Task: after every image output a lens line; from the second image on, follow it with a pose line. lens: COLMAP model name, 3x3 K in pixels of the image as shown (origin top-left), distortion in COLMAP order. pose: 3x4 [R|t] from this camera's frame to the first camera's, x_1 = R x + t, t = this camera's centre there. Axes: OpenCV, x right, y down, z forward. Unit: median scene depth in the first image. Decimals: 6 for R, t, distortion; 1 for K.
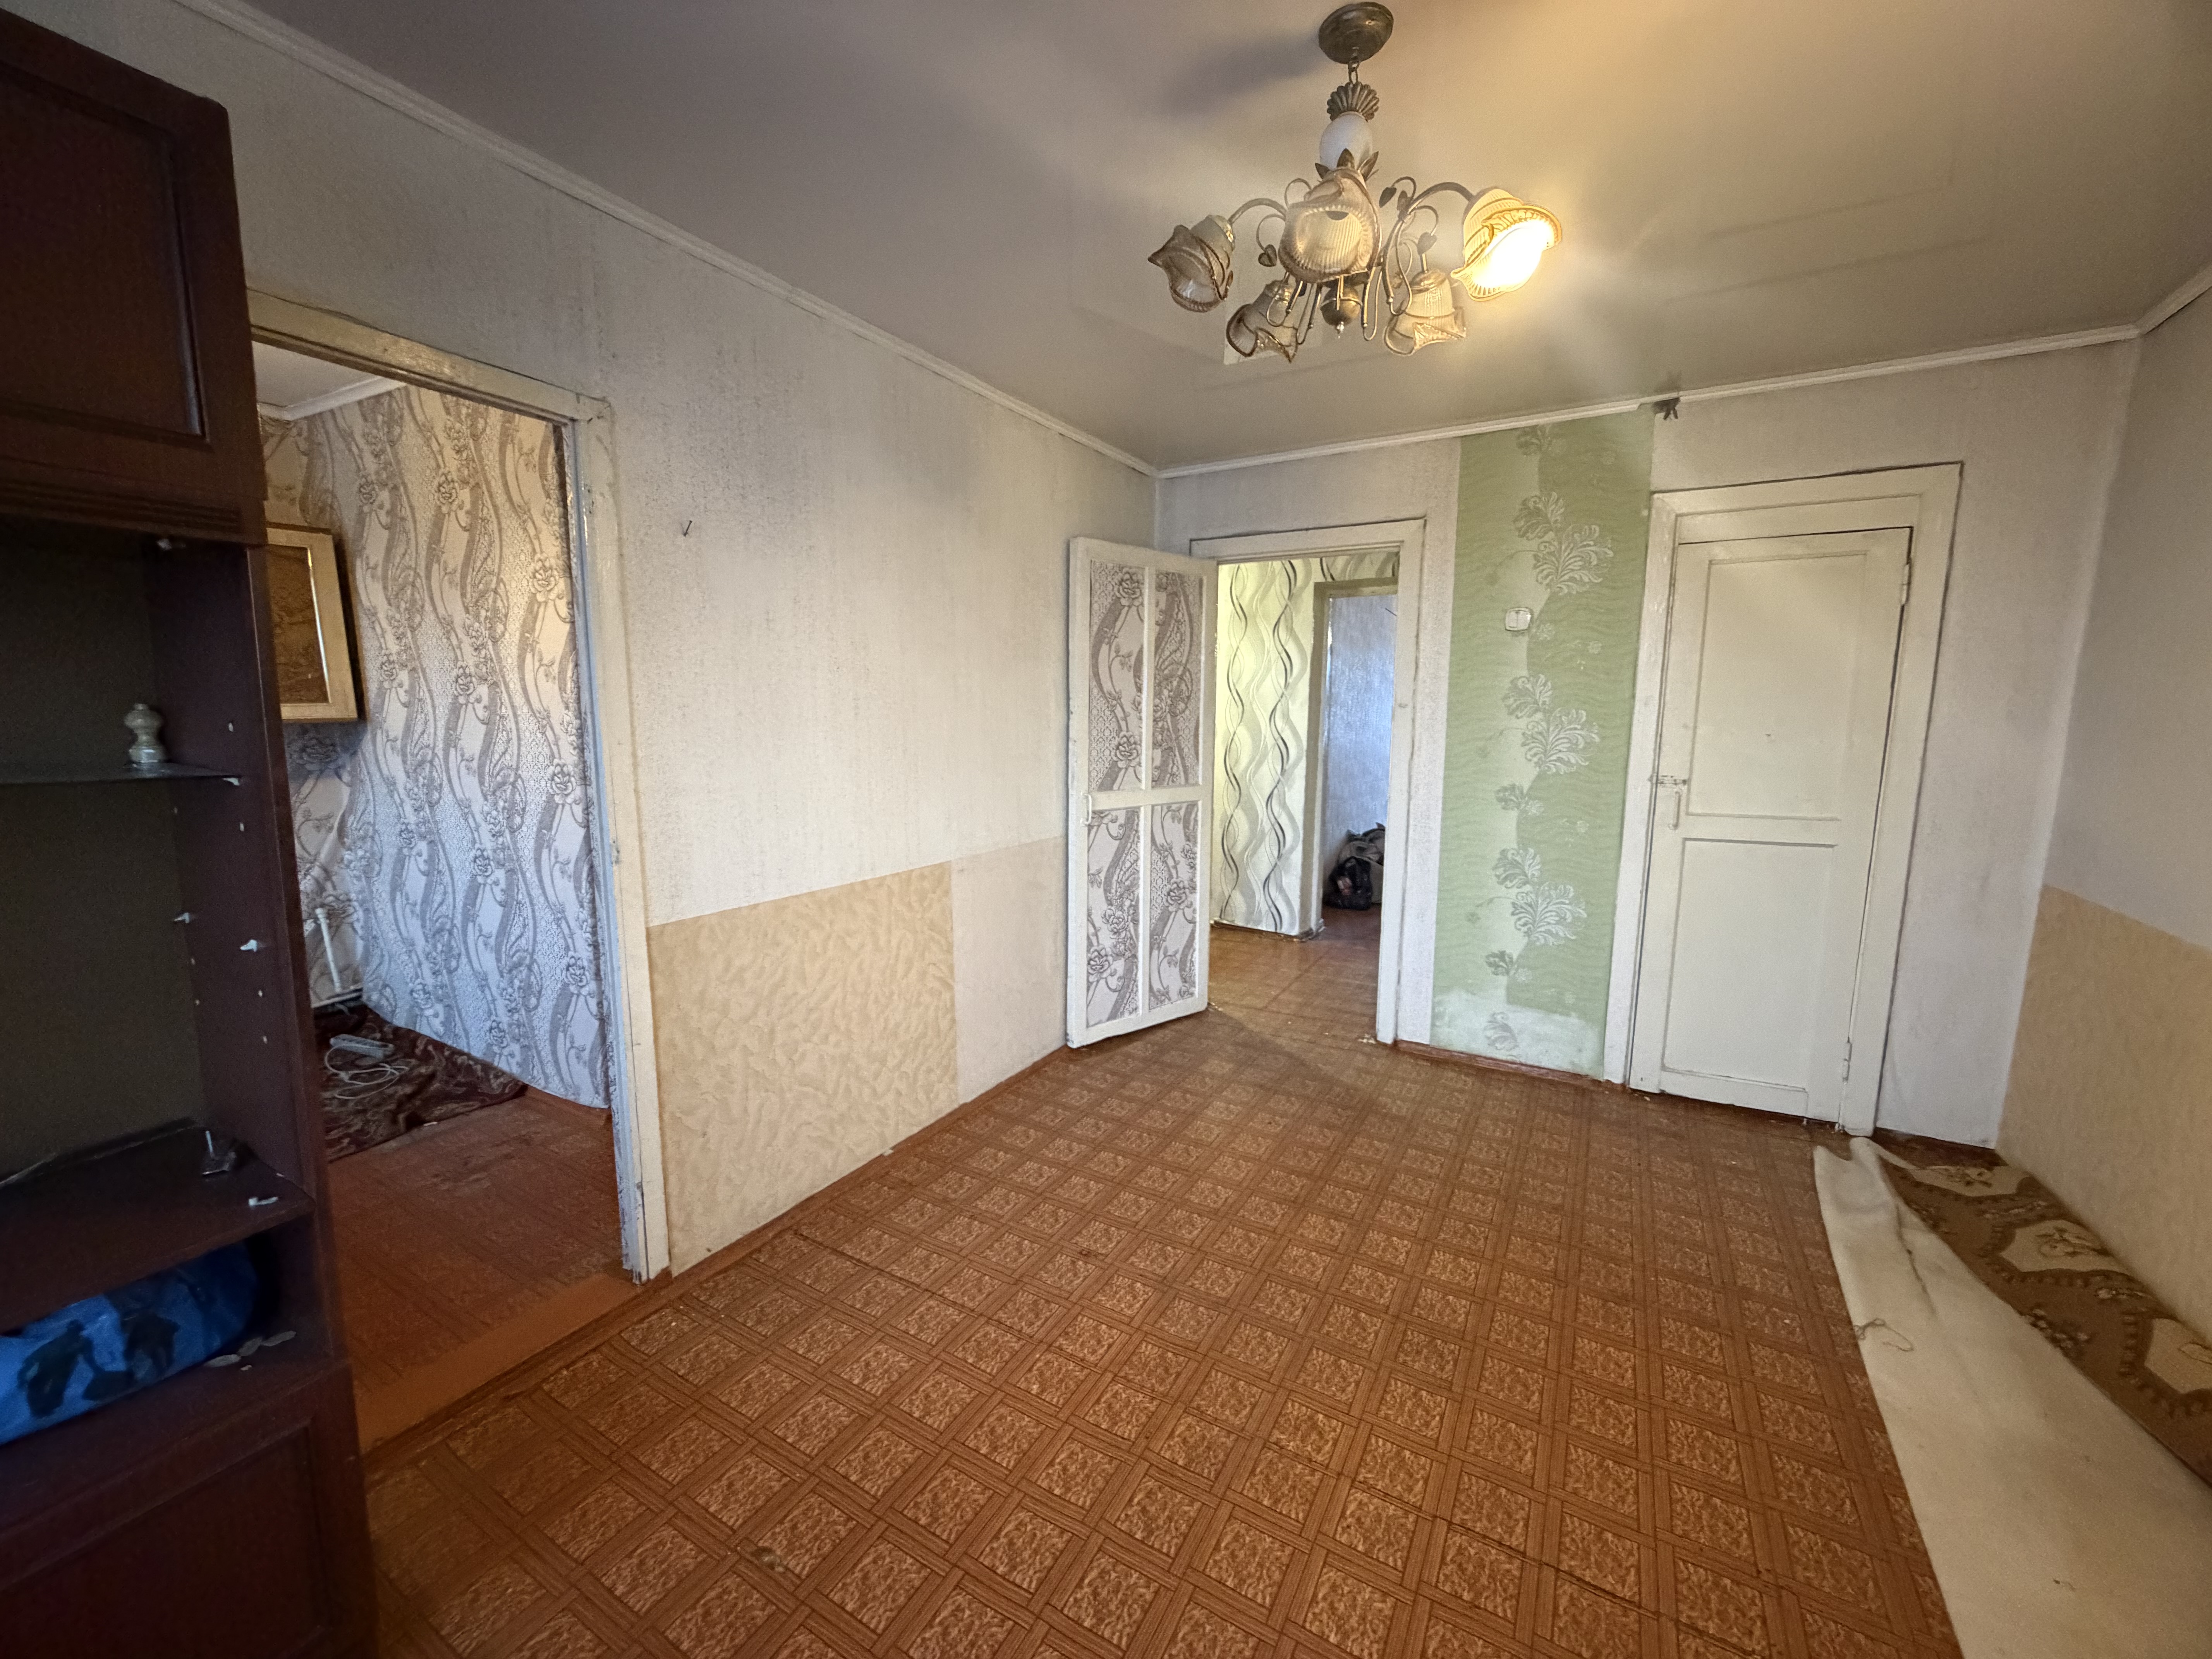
lens RADIAL K [[874.4, 0, 1093.3], [0, 874.4, 837.6], [0, 0, 1]] dist [0.000049, -0.000320]
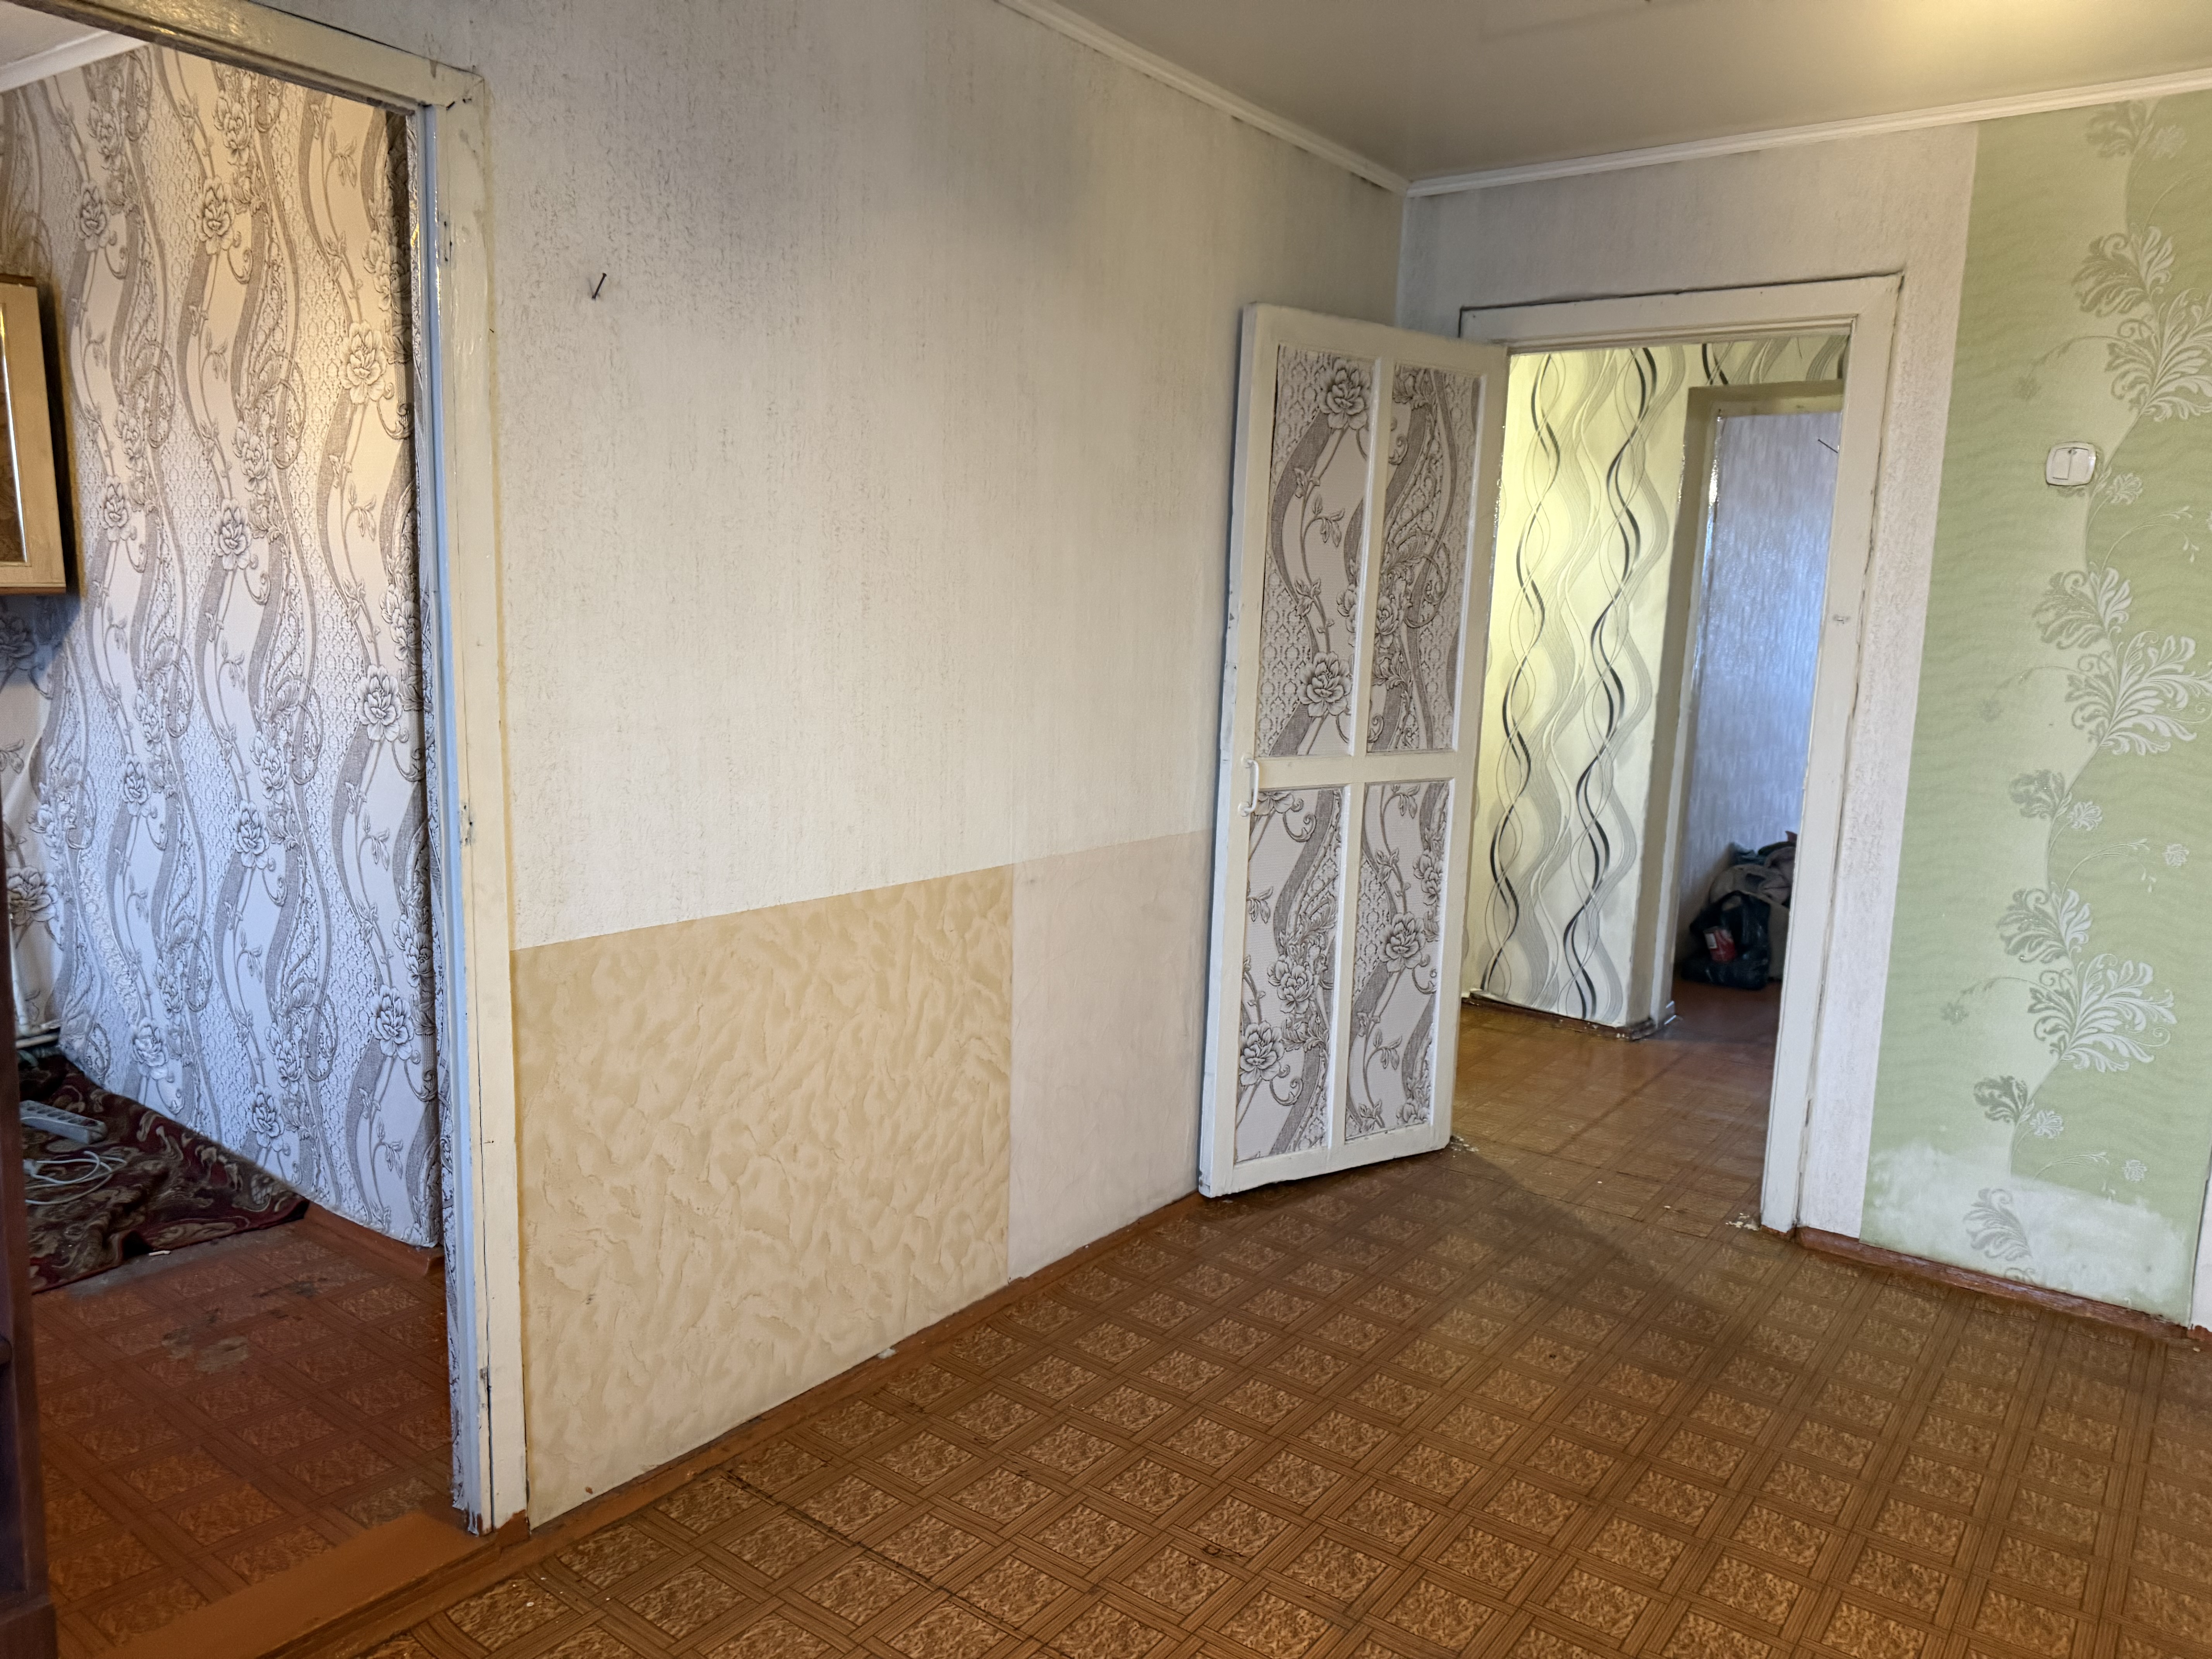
lens RADIAL K [[1547.5, 0, 1107.8], [0, 1547.5, 863.4], [0, 0, 1]] dist [0.014093, -0.016803]
pose [[0.994008, 0.045464, -0.099401, 0.001852], [-0.043461, 0.998808, 0.022226, 0.000164], [0.100293, -0.017772, 0.994799, -0.014747]]
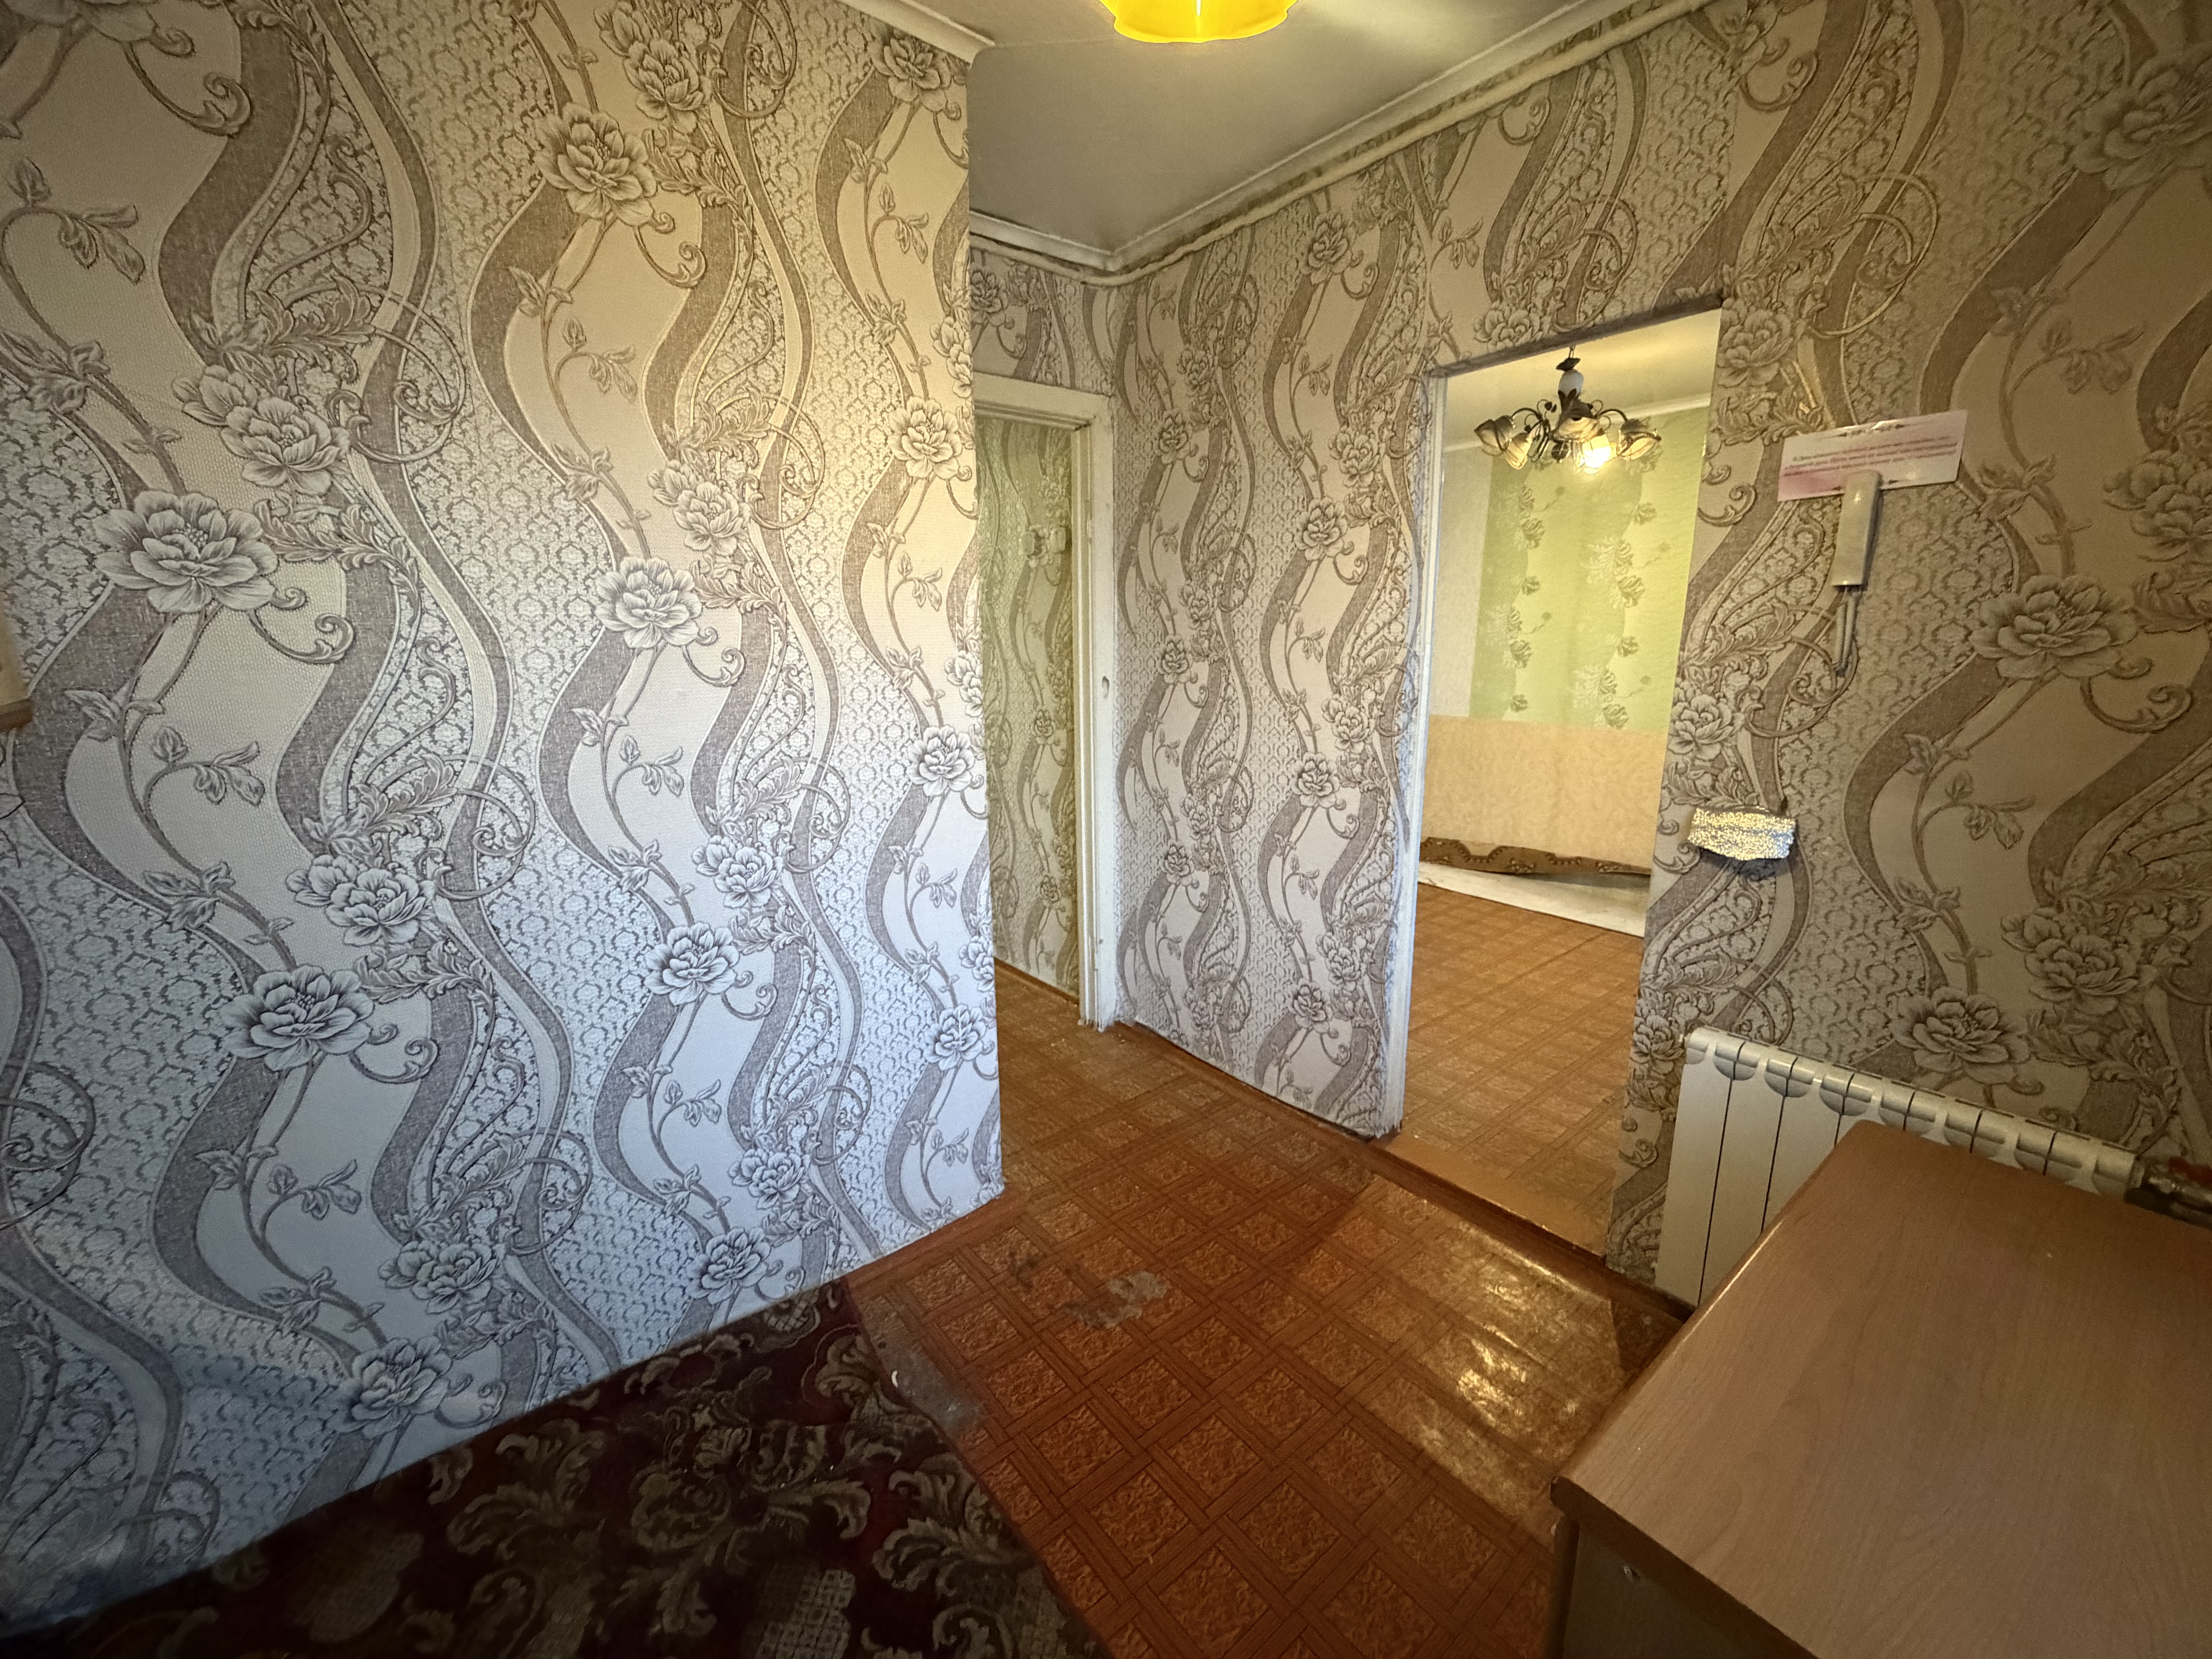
lens RADIAL K [[874.4, 0, 1098.3], [0, 874.4, 827.1], [0, 0, 1]] dist [0.000049, -0.000320]
pose [[0.354918, -0.218790, 0.908936, -1.142391], [0.140877, 0.973645, 0.179357, -0.113667], [-0.924222, 0.064391, 0.376387, 0.625219]]
